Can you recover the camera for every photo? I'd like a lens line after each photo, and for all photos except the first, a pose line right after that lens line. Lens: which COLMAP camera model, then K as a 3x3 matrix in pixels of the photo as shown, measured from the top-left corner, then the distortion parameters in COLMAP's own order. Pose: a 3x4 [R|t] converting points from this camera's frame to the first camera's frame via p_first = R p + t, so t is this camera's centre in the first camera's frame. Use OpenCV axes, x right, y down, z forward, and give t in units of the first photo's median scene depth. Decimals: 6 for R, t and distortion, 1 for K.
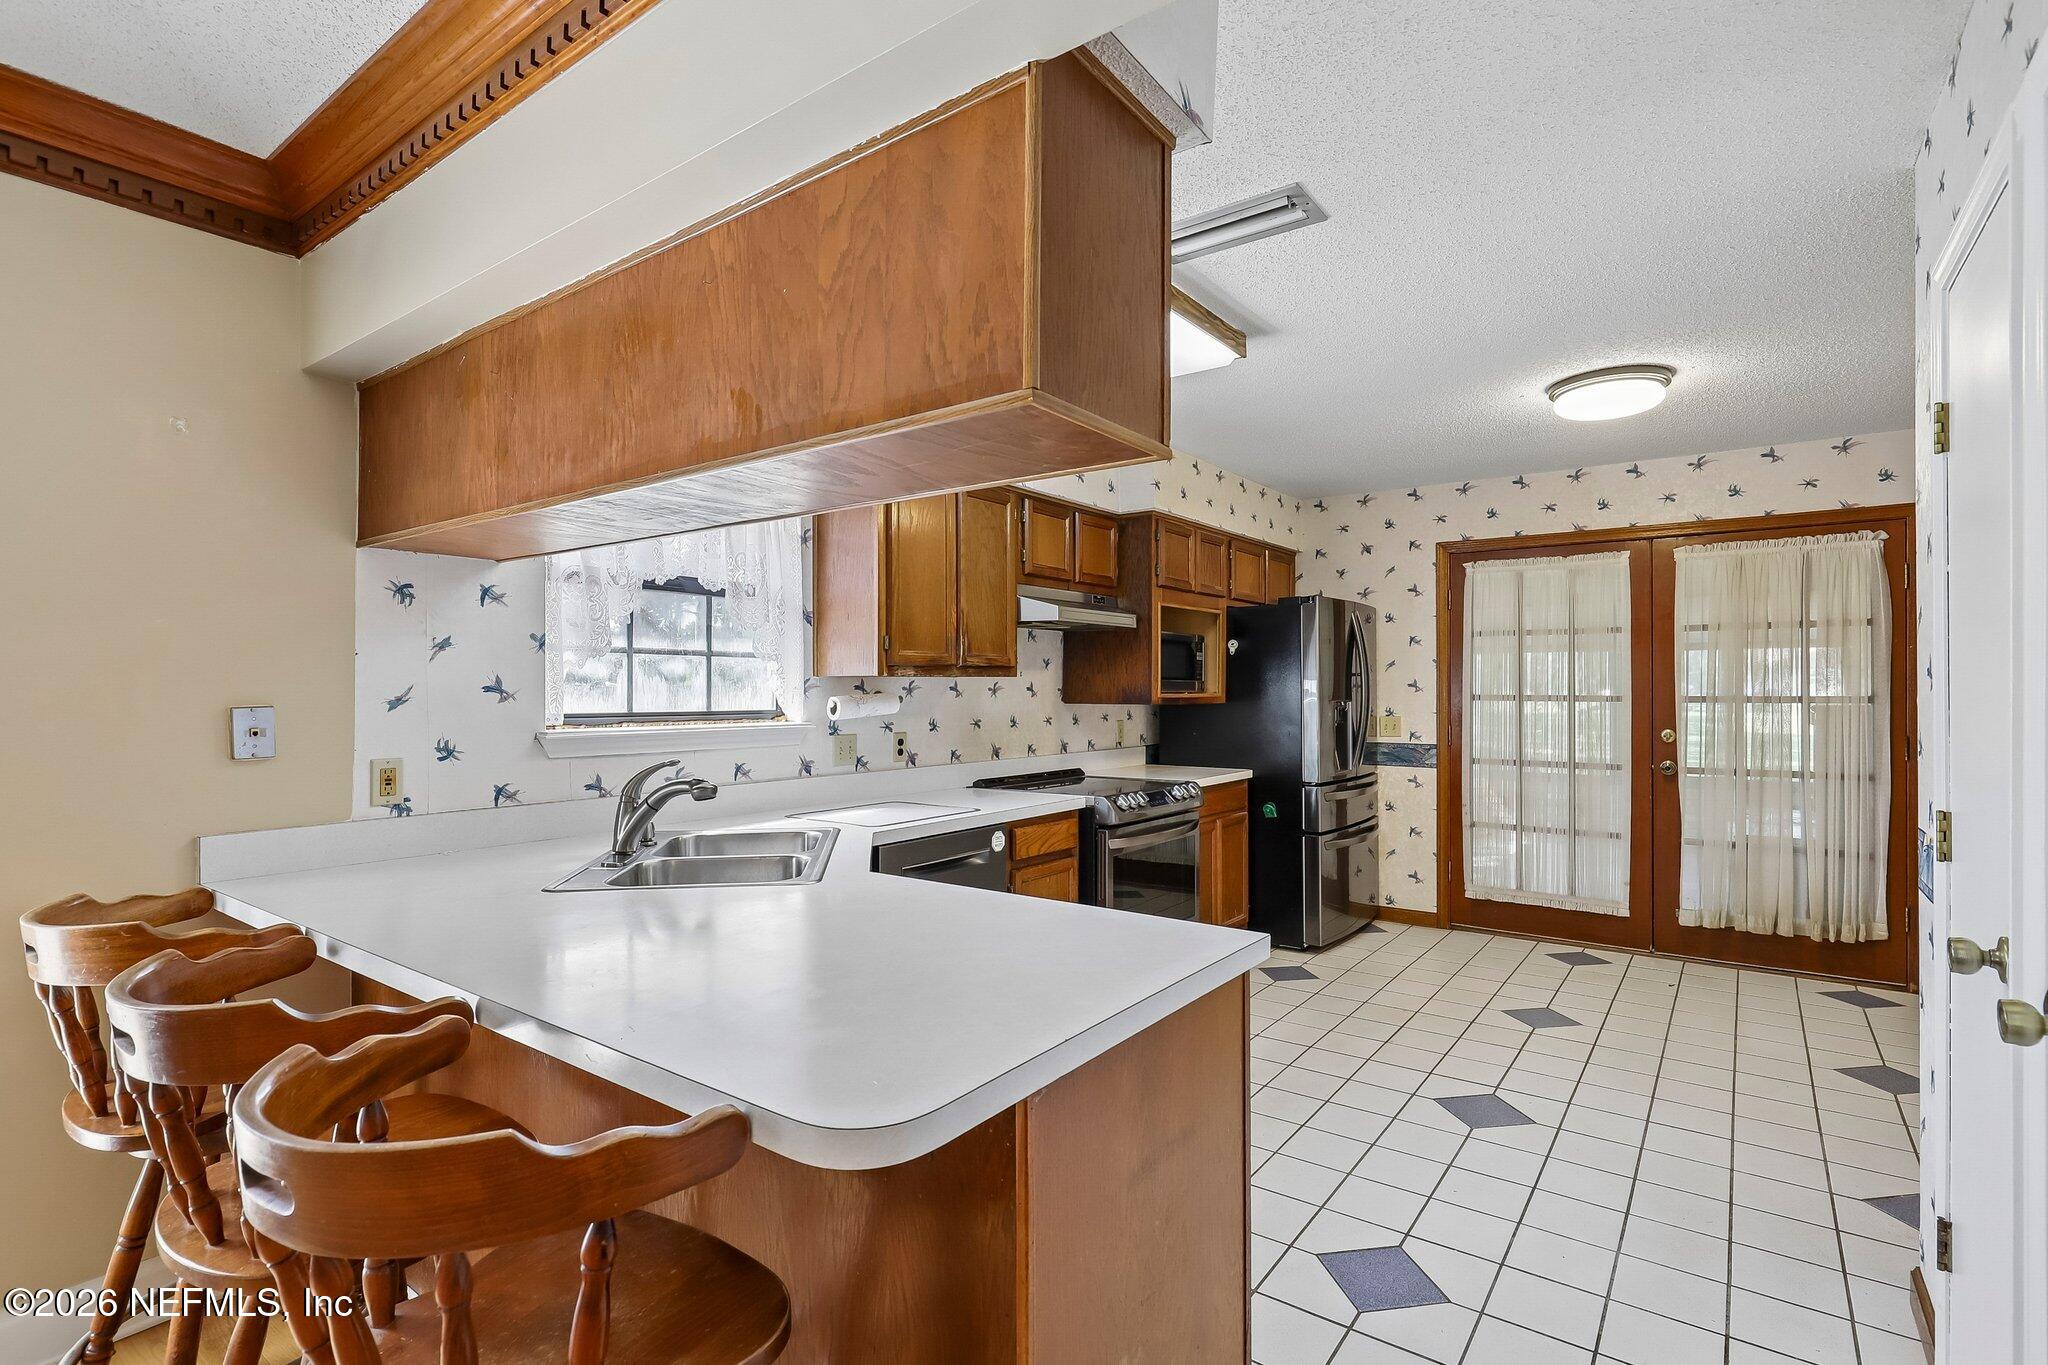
lens RADIAL K [[953.3, 0, 1074.0], [0, 953.3, 692.3], [0, 0, 1]] dist [-0.024113, 0.001677]
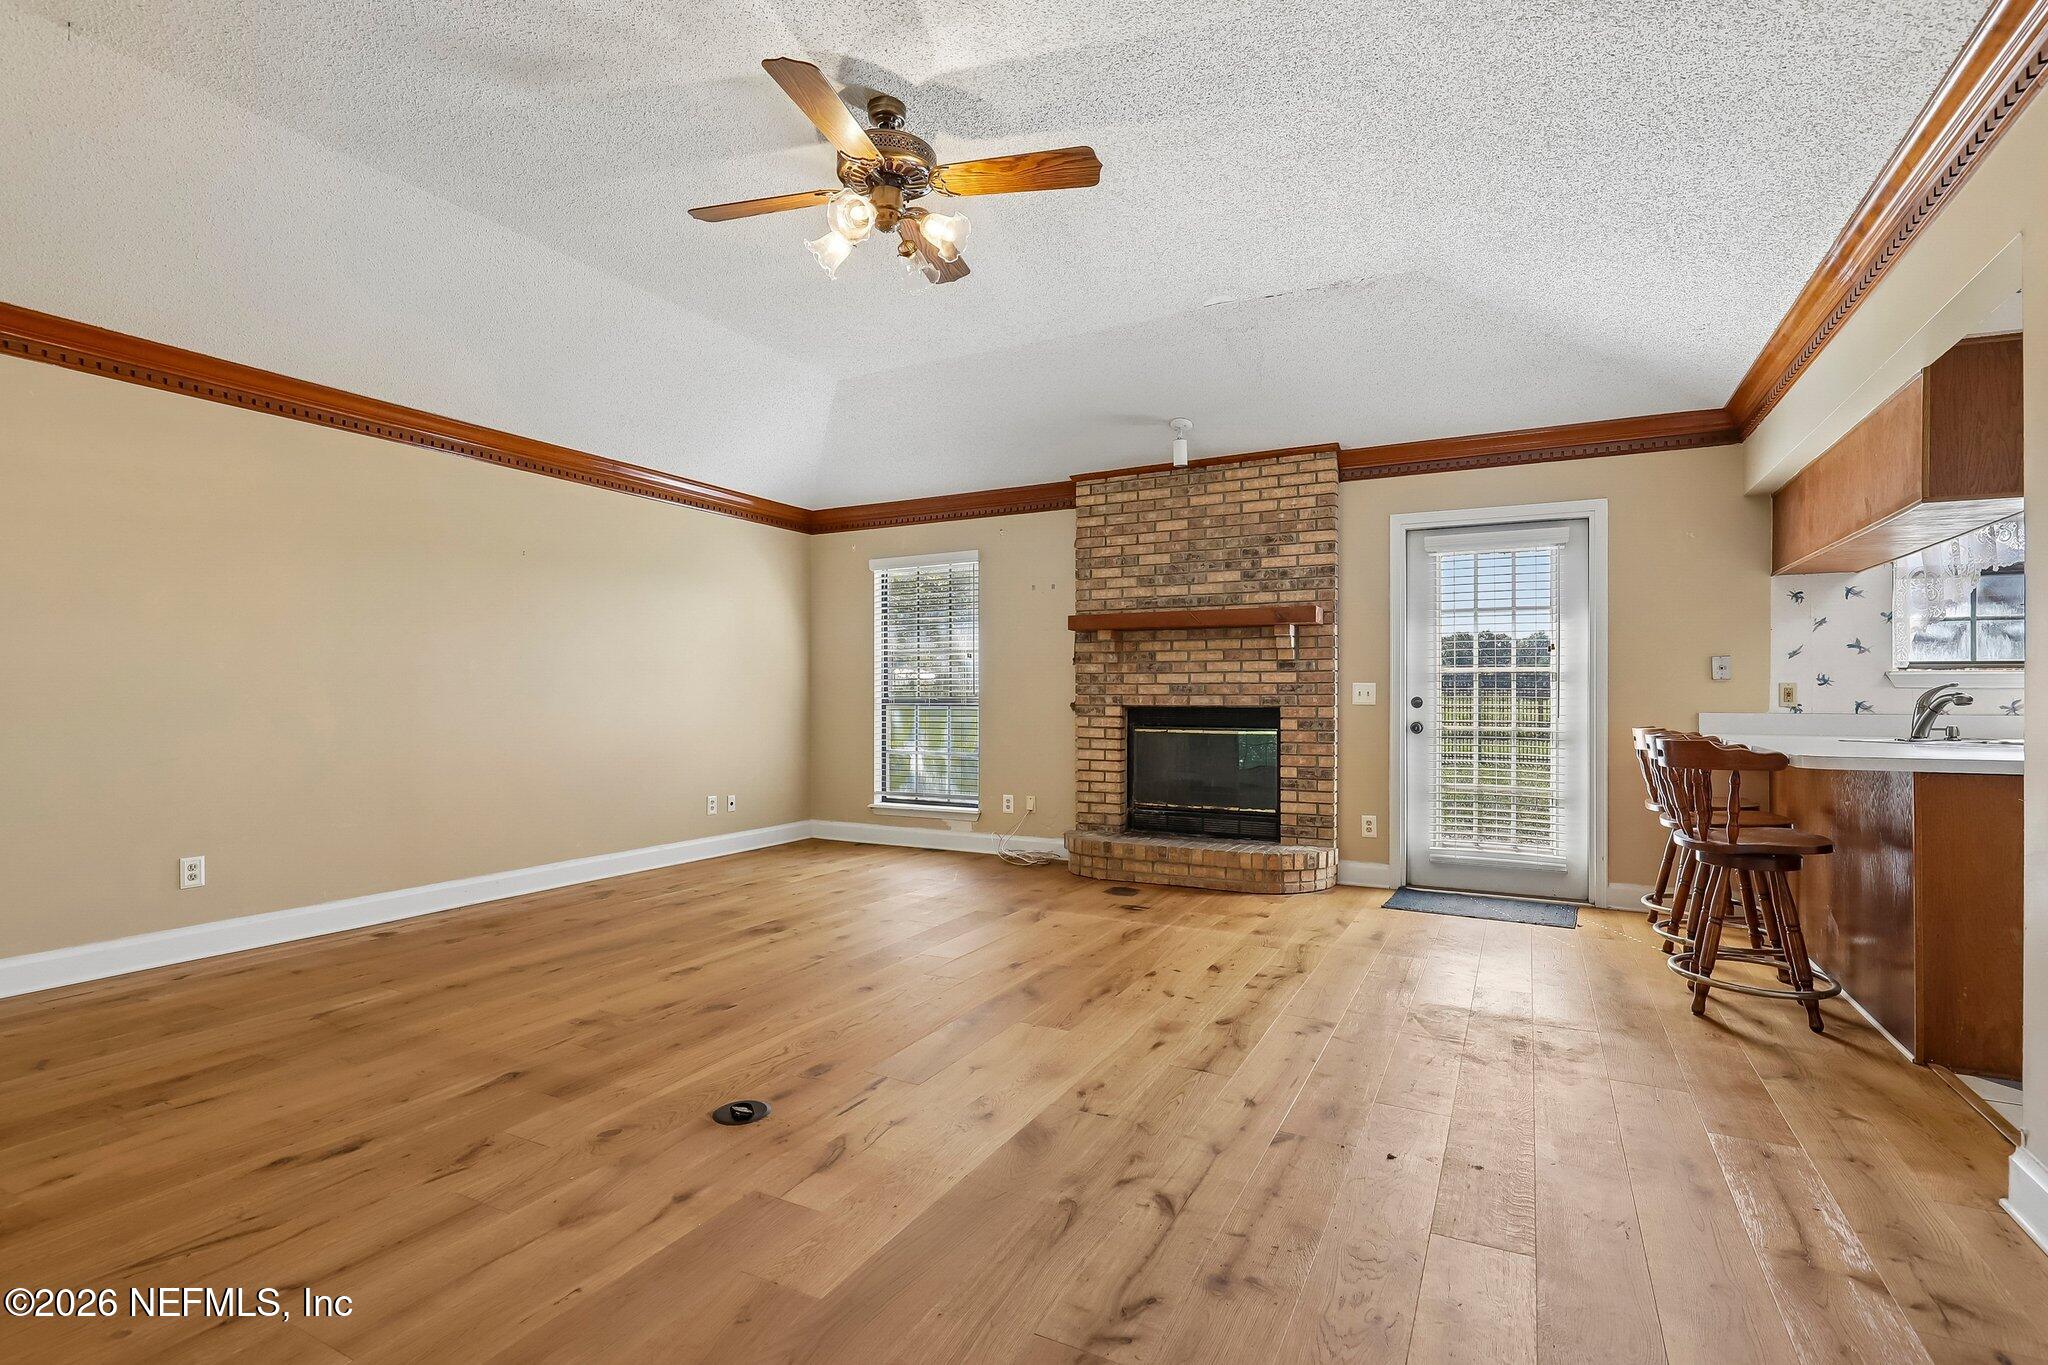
lens RADIAL K [[953.3, 0, 1028.0], [0, 953.3, 695.4], [0, 0, 1]] dist [-0.024113, 0.001677]
pose [[0.120823, -0.007532, -0.992646, 0.974650], [-0.003350, 0.999962, -0.007996, 0.113528], [0.992668, 0.004291, 0.120793, -0.768474]]
